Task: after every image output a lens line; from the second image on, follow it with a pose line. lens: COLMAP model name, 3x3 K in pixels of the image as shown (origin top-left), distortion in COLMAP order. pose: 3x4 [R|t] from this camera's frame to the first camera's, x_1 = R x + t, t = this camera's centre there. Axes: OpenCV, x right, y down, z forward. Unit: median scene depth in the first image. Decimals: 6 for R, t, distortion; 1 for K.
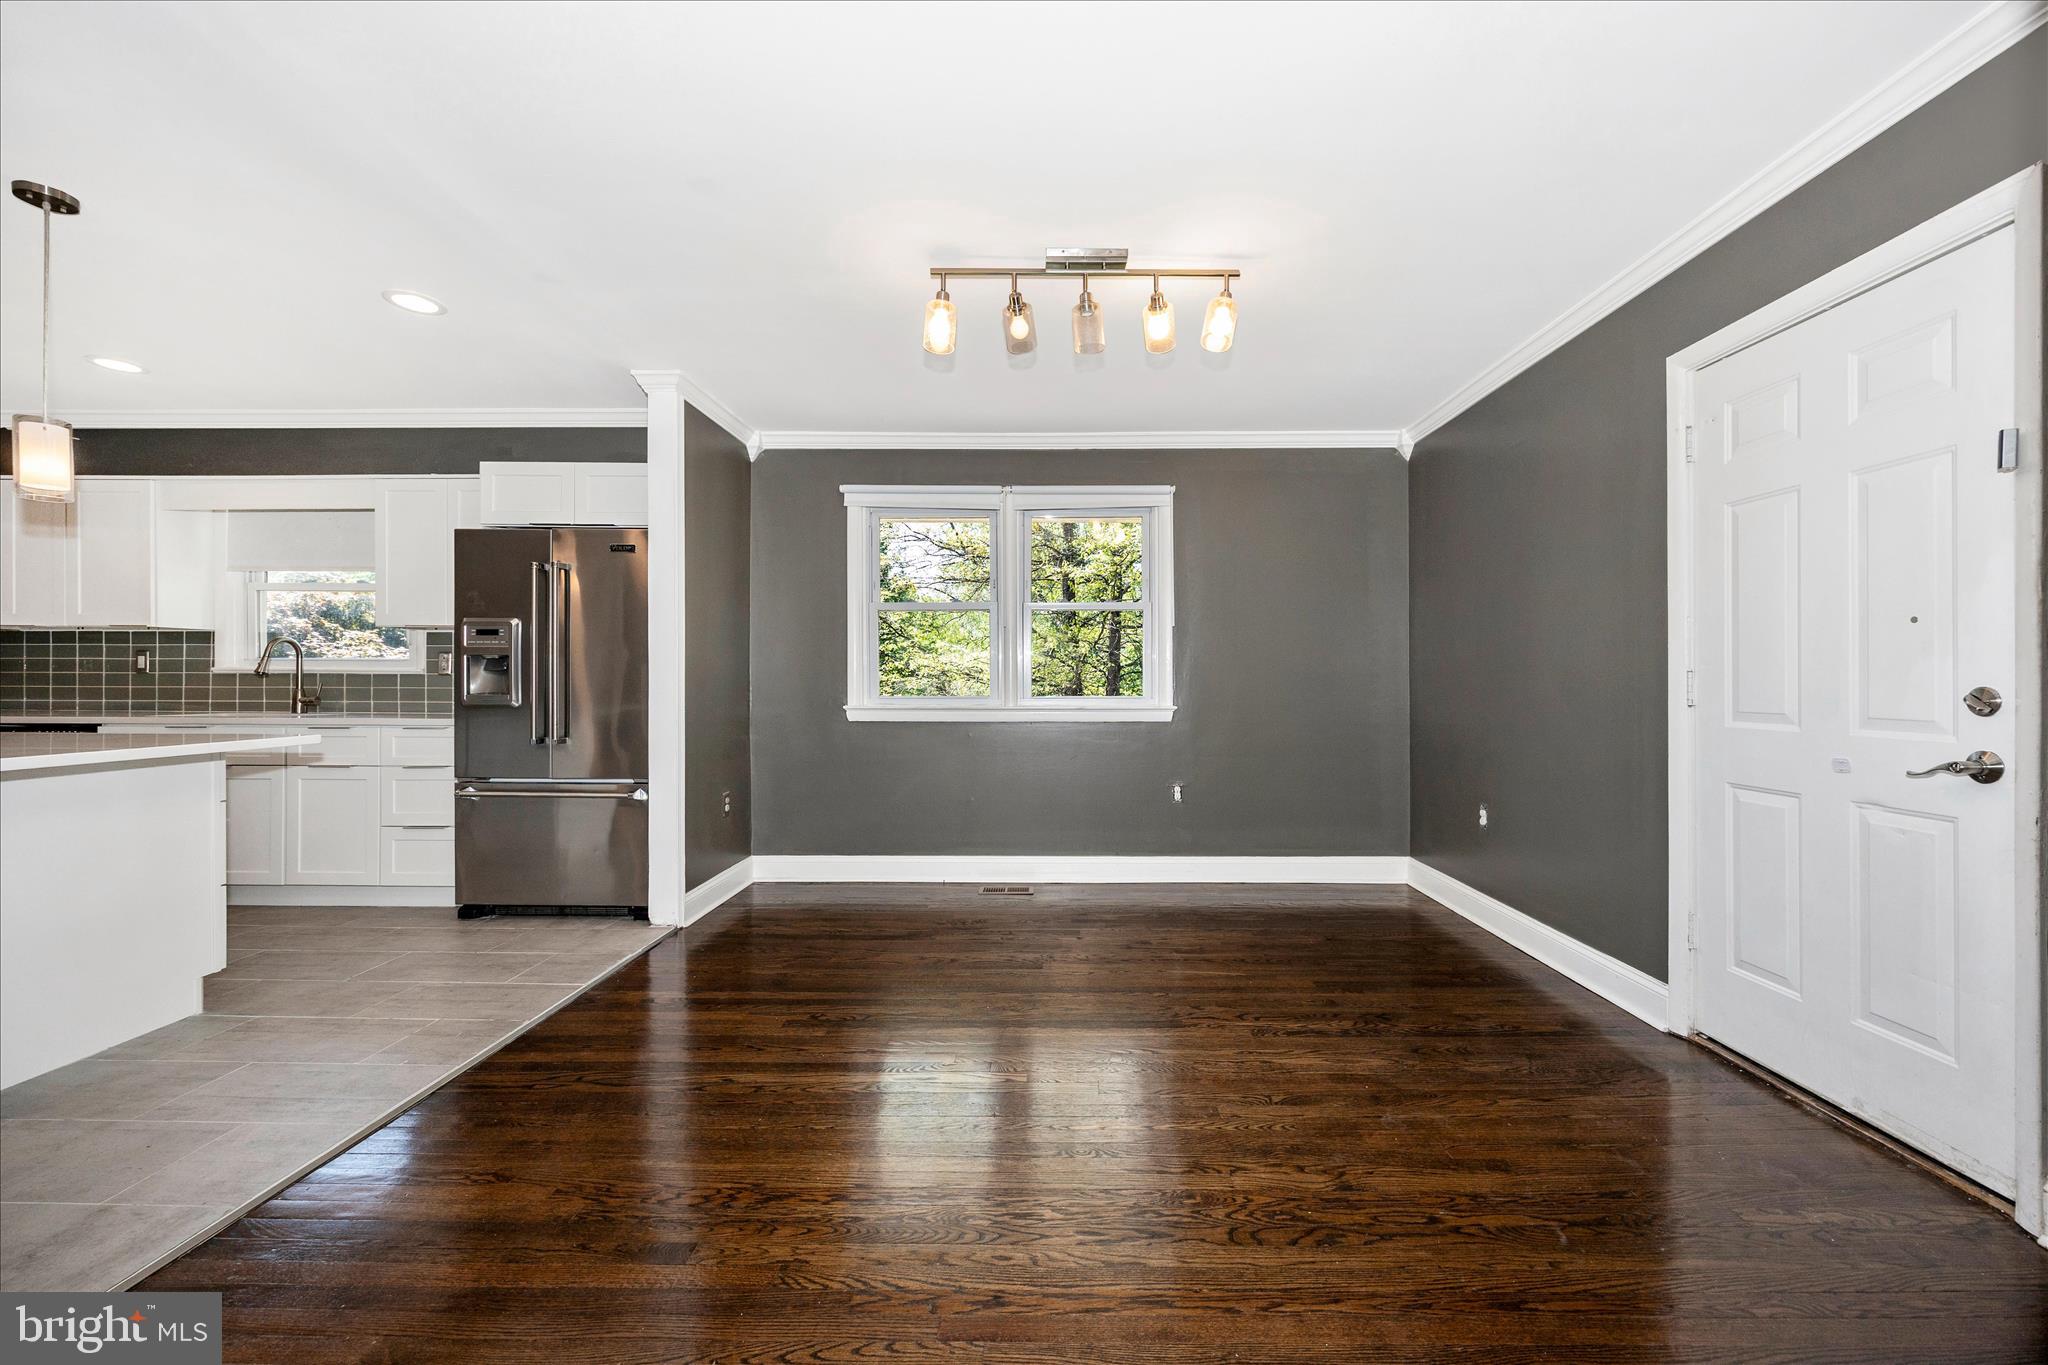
lens RADIAL K [[787.2, 0, 1054.8], [0, 787.2, 679.9], [0, 0, 1]] dist [-0.000136, -0.000244]
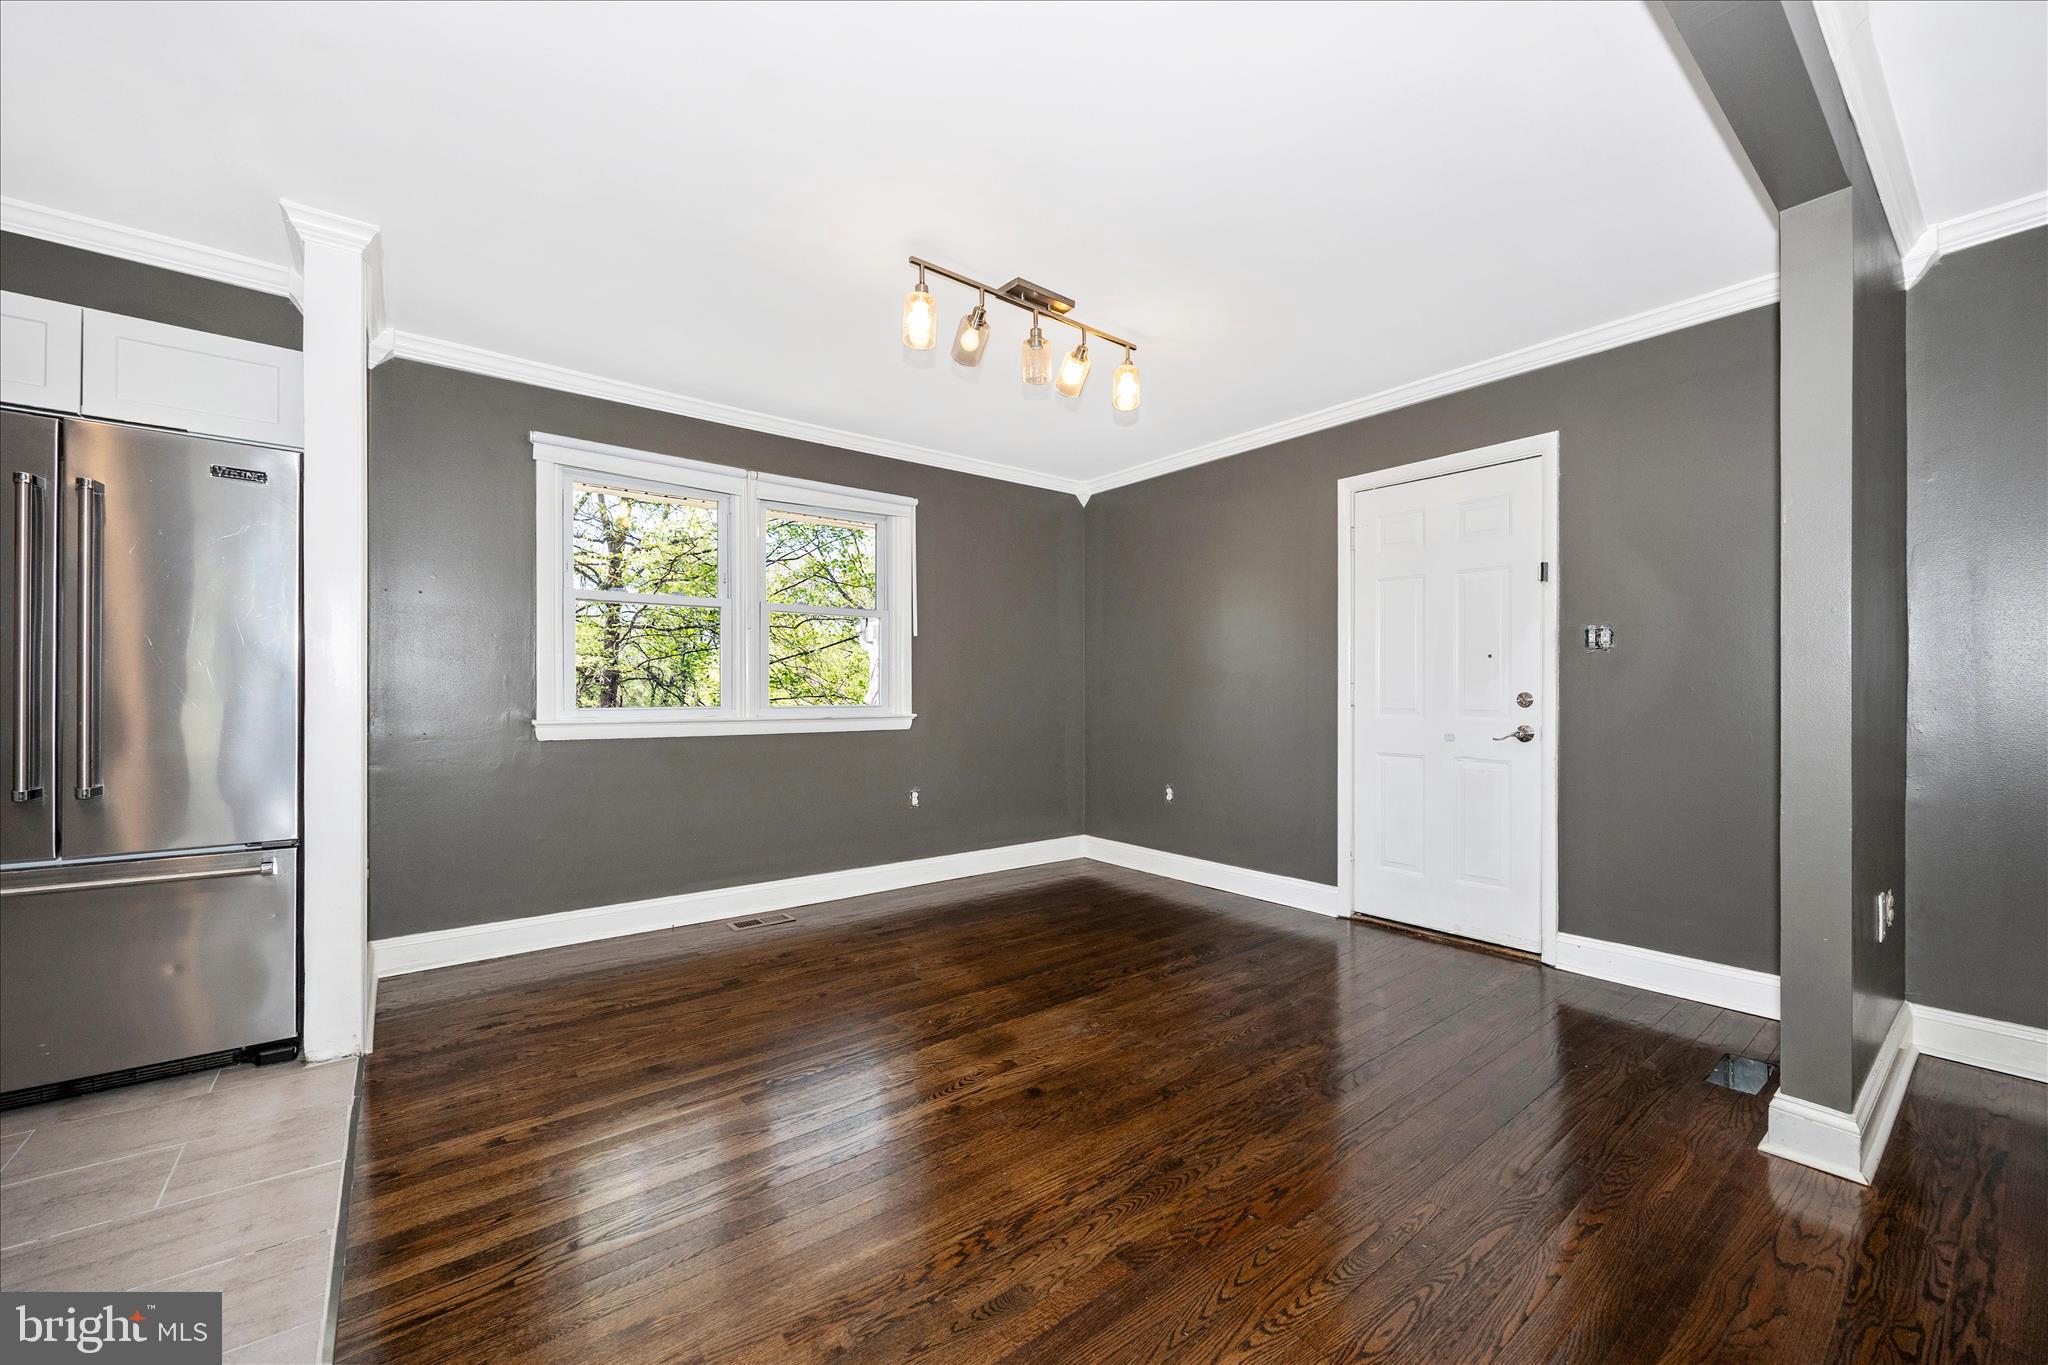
lens RADIAL K [[796.8, 0, 1050.9], [0, 796.8, 689.7], [0, 0, 1]] dist [-0.000443, -0.000038]
pose [[0.774530, -0.000277, 0.632537, -0.516226], [-0.000876, 0.999998, 0.001510, 0.000389], [-0.632536, -0.001723, 0.774529, 0.118334]]
